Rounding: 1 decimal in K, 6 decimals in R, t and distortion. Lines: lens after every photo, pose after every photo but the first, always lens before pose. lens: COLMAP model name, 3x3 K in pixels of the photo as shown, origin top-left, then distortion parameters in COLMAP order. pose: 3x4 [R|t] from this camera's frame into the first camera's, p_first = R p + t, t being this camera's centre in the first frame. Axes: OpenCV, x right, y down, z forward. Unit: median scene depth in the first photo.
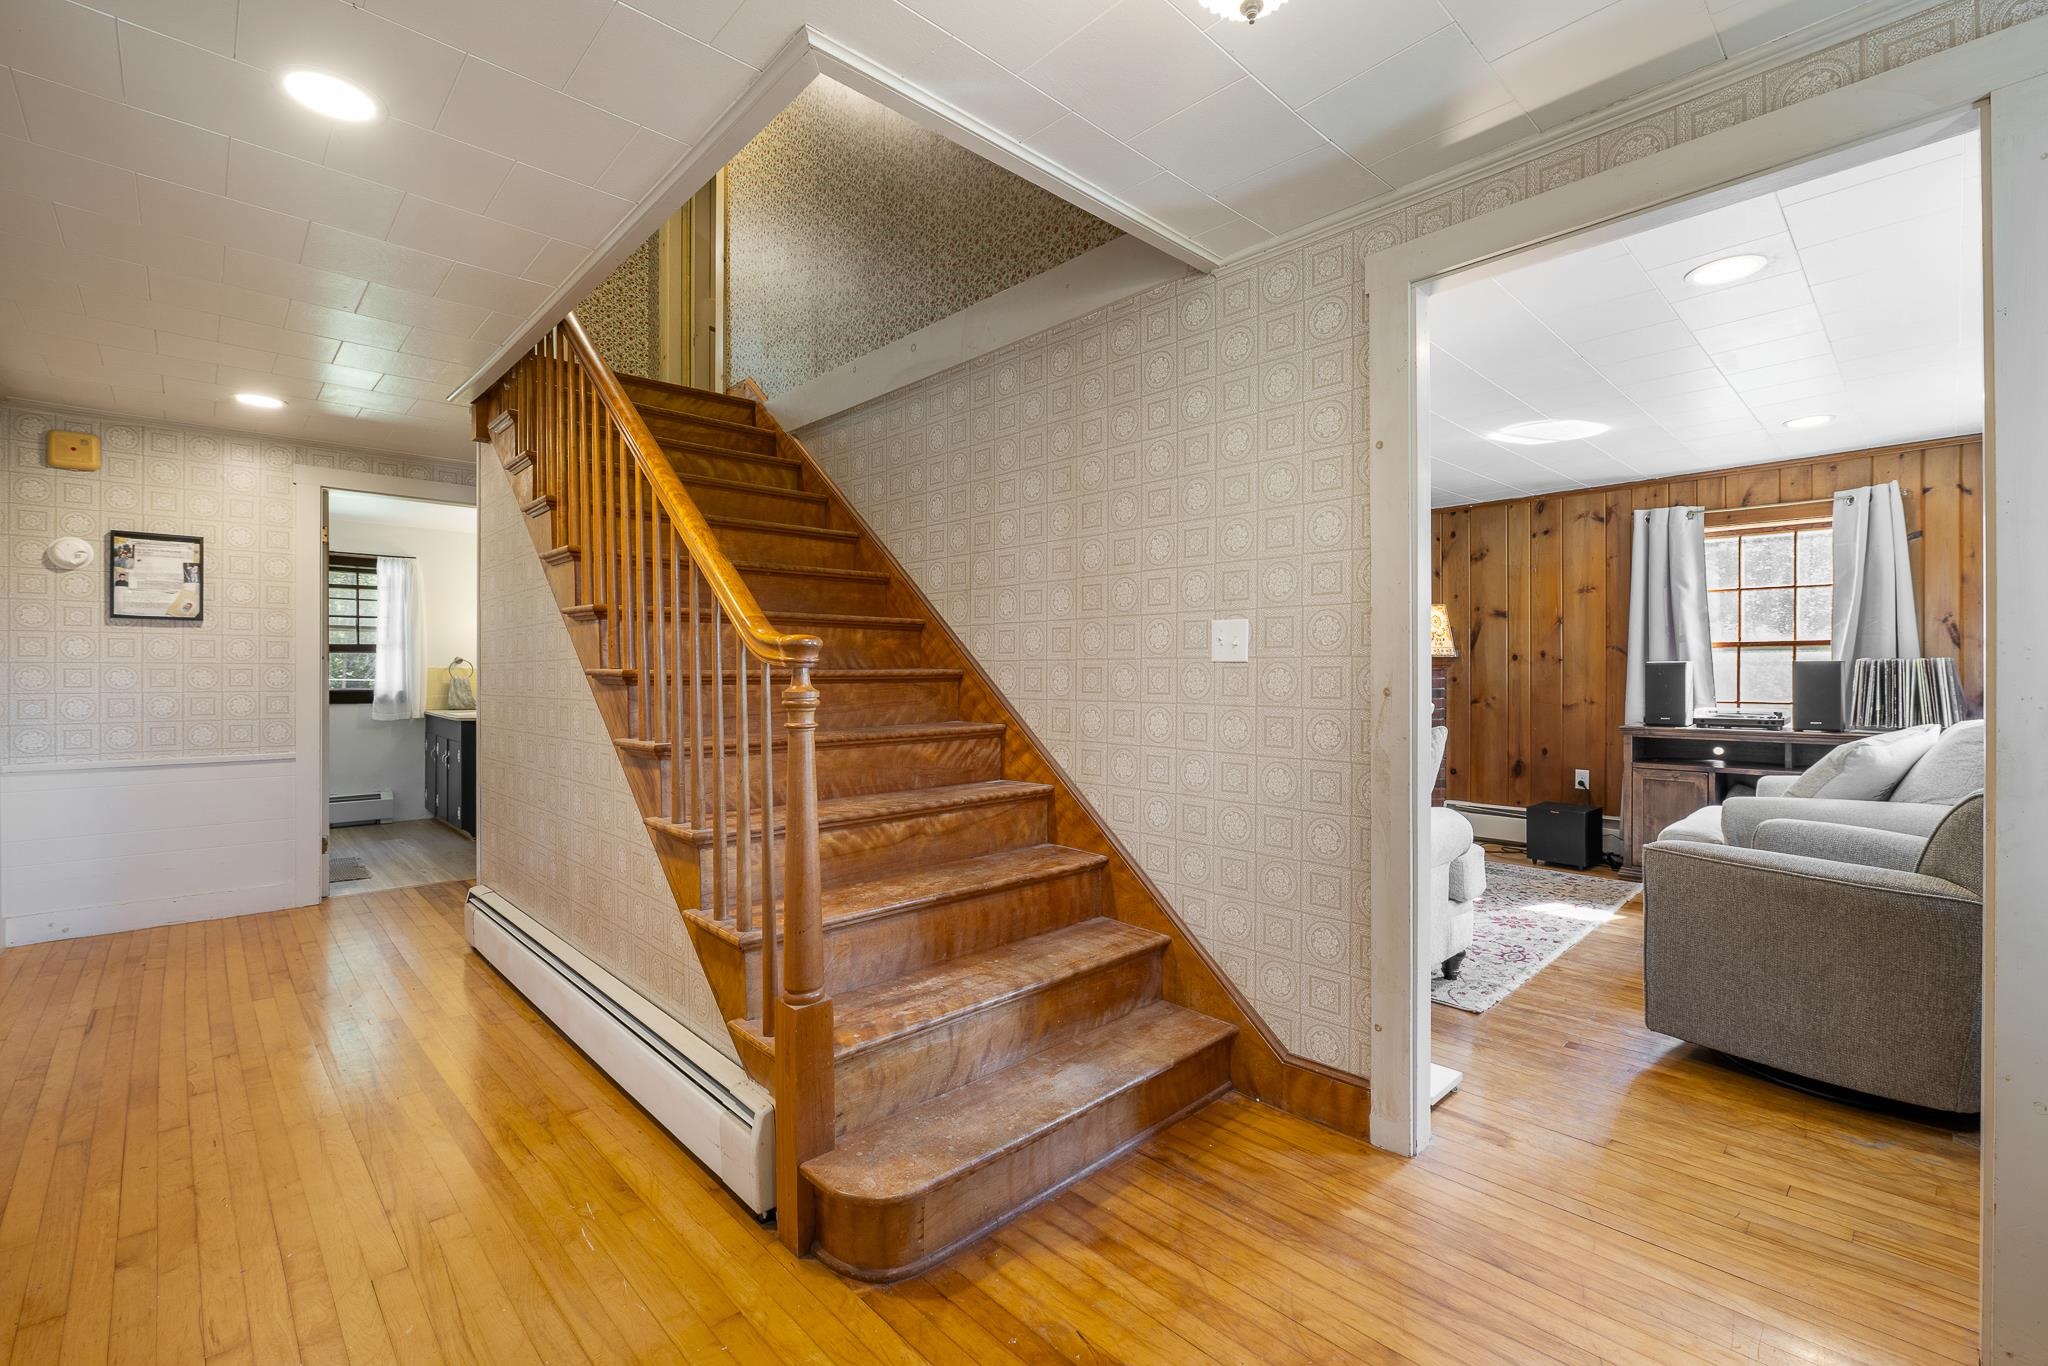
lens RADIAL K [[898.2, 0, 1013.5], [0, 898.2, 679.0], [0, 0, 1]] dist [-0.008932, 0.001154]
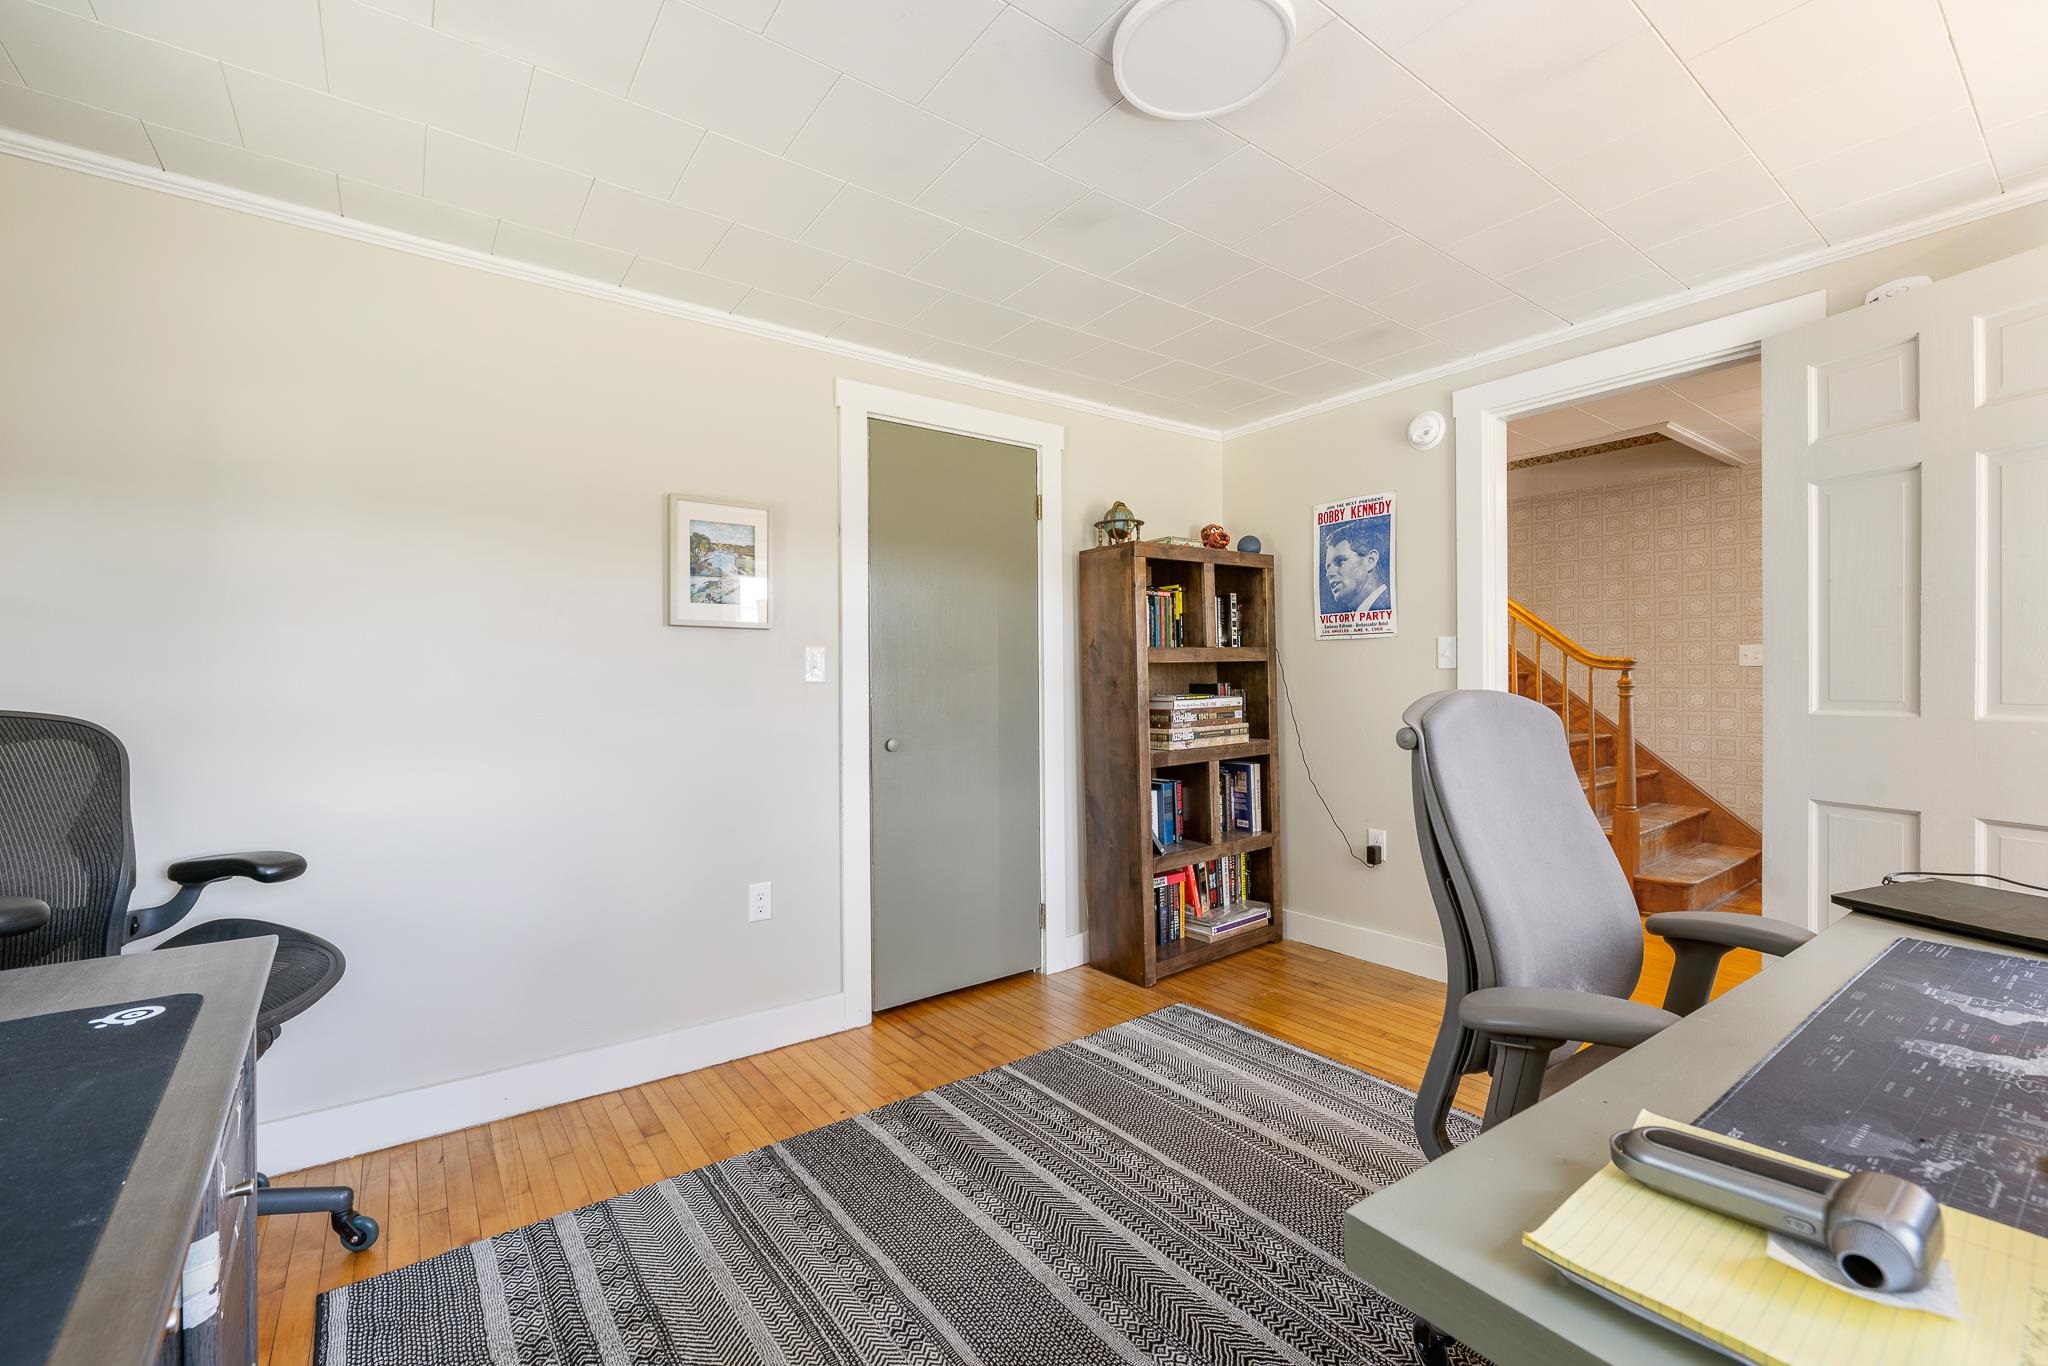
lens RADIAL K [[849.8, 0, 1027.1], [0, 849.8, 682.5], [0, 0, 1]] dist [-0.004182, -0.000201]
pose [[0.994158, -0.006784, -0.107717, -1.097393], [0.006864, 0.999976, 0.000377, 0.004557], [0.107712, -0.001114, 0.994182, -0.977009]]
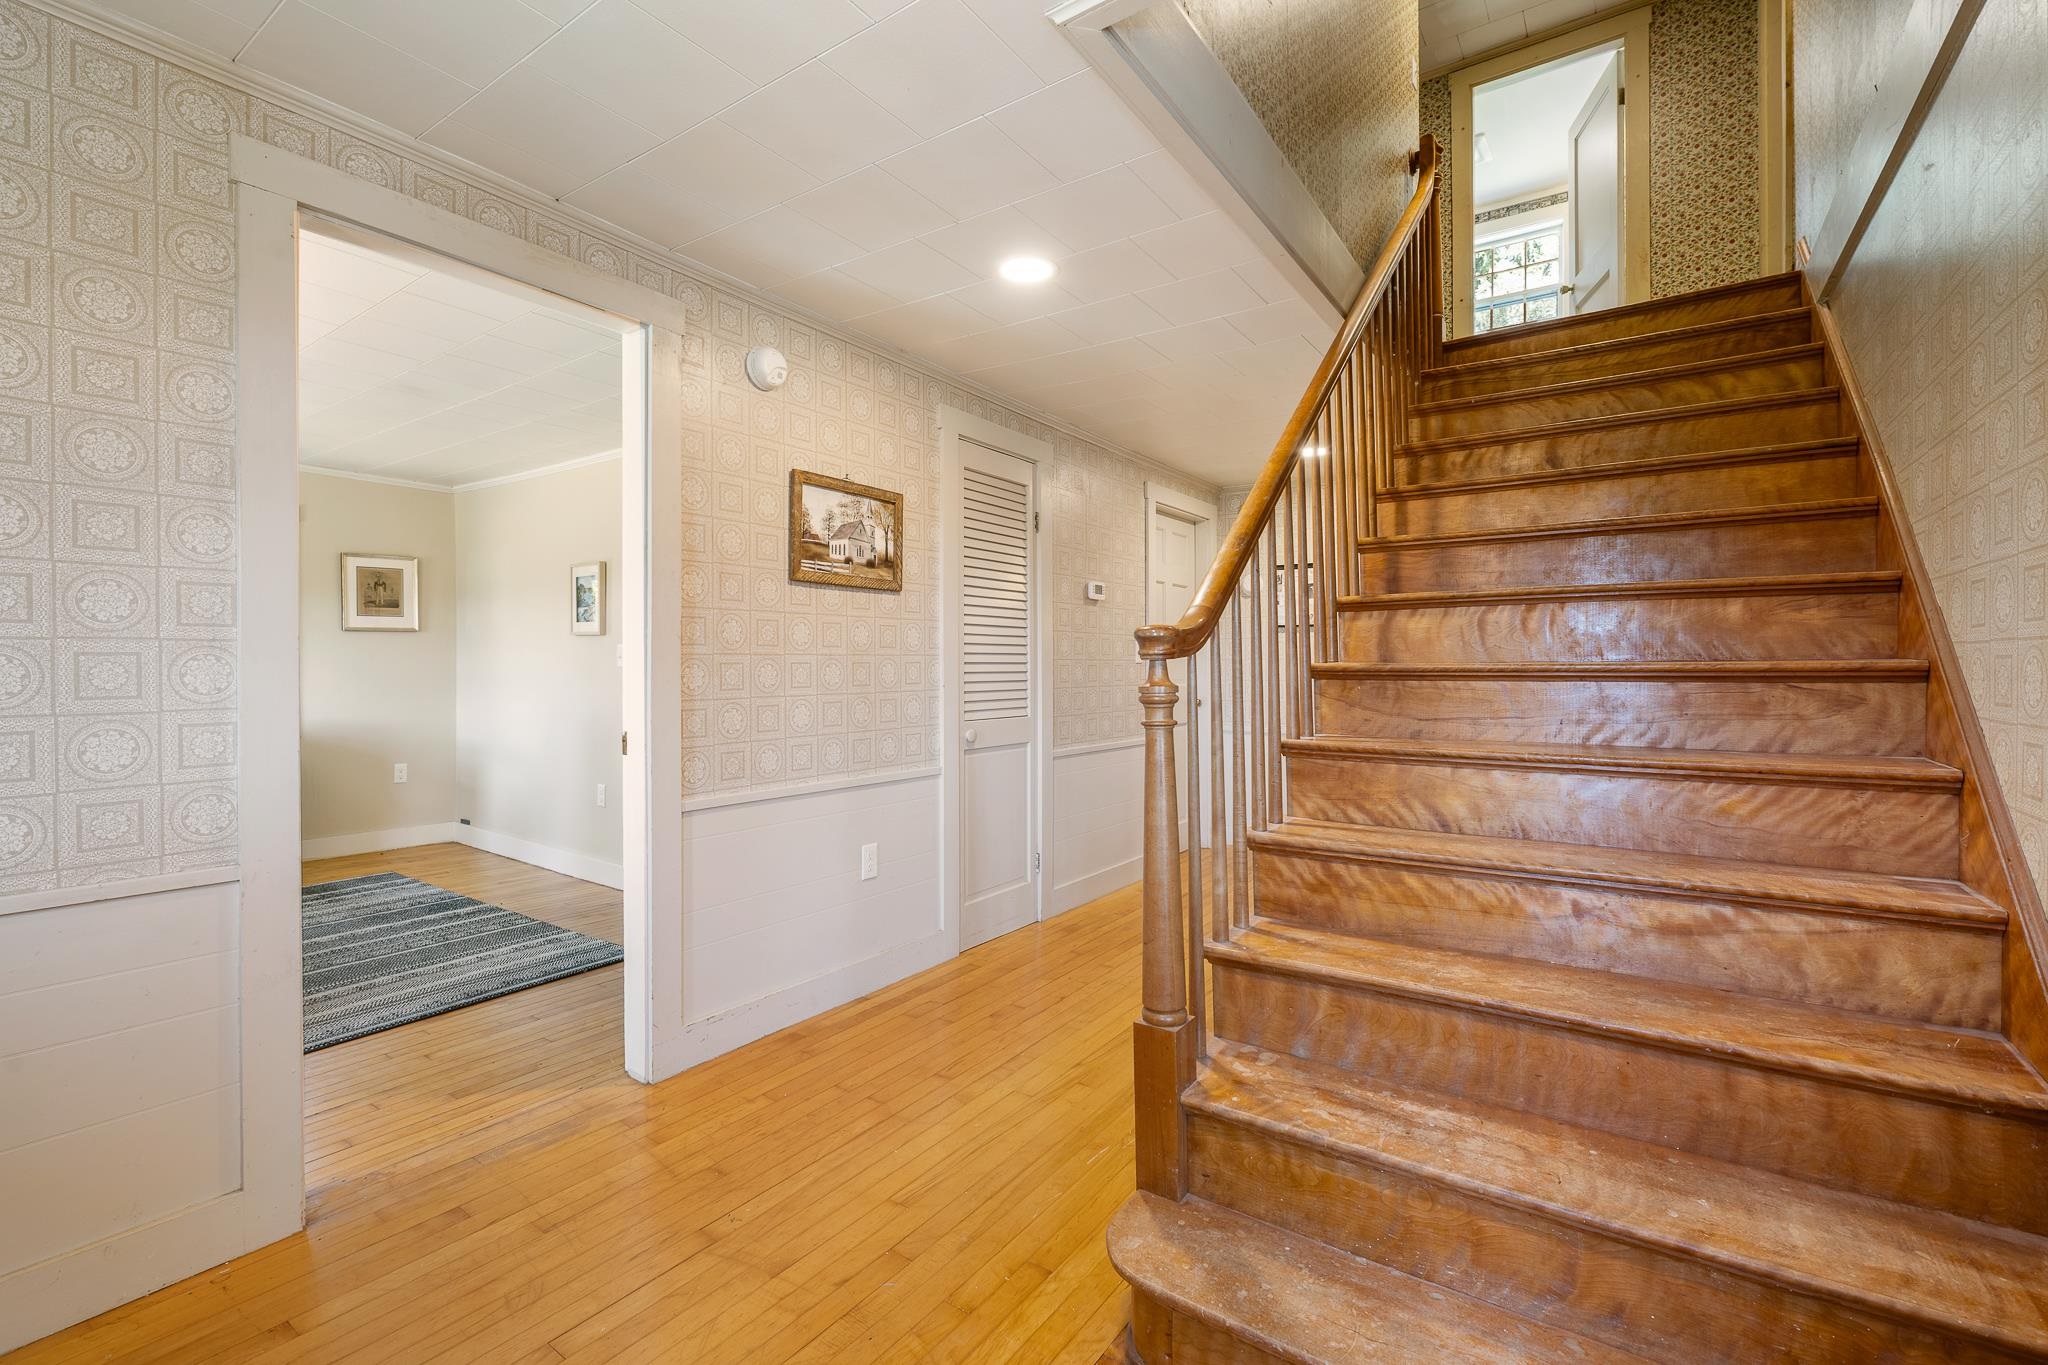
lens RADIAL K [[898.2, 0, 1014.8], [0, 898.2, 671.3], [0, 0, 1]] dist [-0.008932, 0.001154]
pose [[0.194640, 0.007298, -0.980848, 0.653817], [-0.007459, 0.999954, 0.005960, -0.006562], [0.980846, 0.006156, 0.194686, 0.684637]]
